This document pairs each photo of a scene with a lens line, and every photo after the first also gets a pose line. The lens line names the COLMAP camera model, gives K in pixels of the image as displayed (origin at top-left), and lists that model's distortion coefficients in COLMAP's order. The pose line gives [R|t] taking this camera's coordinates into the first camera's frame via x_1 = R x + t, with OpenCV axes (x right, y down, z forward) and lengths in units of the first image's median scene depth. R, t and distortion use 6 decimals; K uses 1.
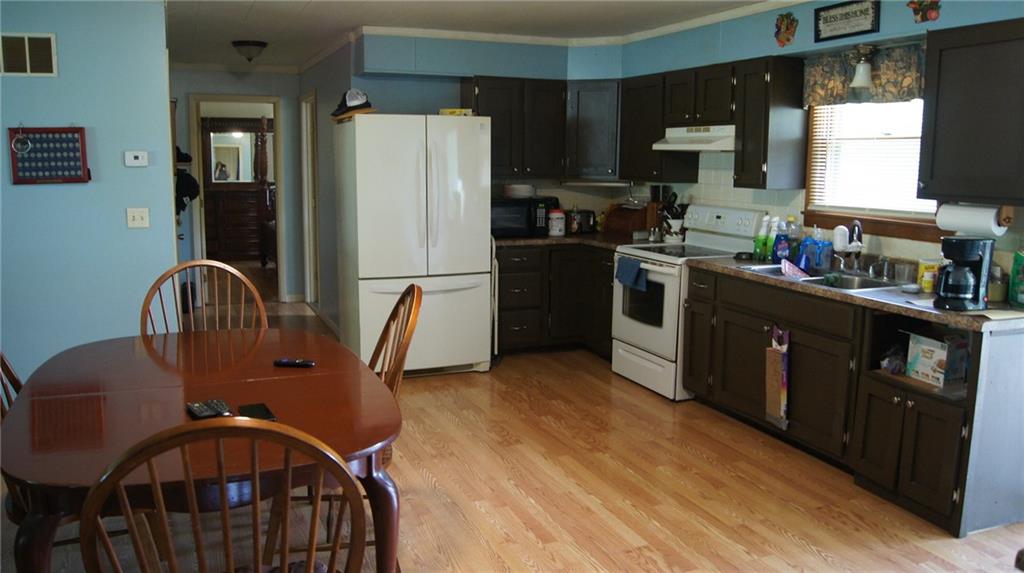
lens RADIAL K [[811.5, 0, 509.6], [0, 811.5, 283.2], [0, 0, 1]] dist [-0.070919, 0.008779]
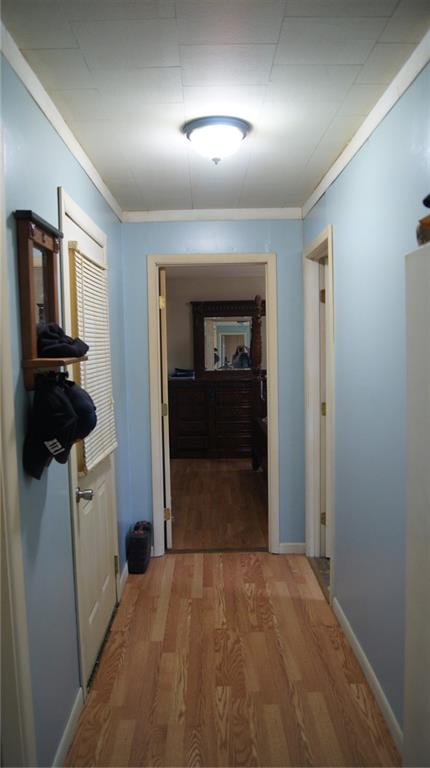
lens RADIAL K [[608.6, 0, 215.2], [0, 608.6, 383.4], [0, 0, 1]] dist [-0.070919, 0.008779]
pose [[0.927992, -0.003708, -0.372581, -0.103533], [-0.028704, 0.996267, -0.081409, -0.059170], [0.371492, 0.086242, 0.924422, 0.380835]]
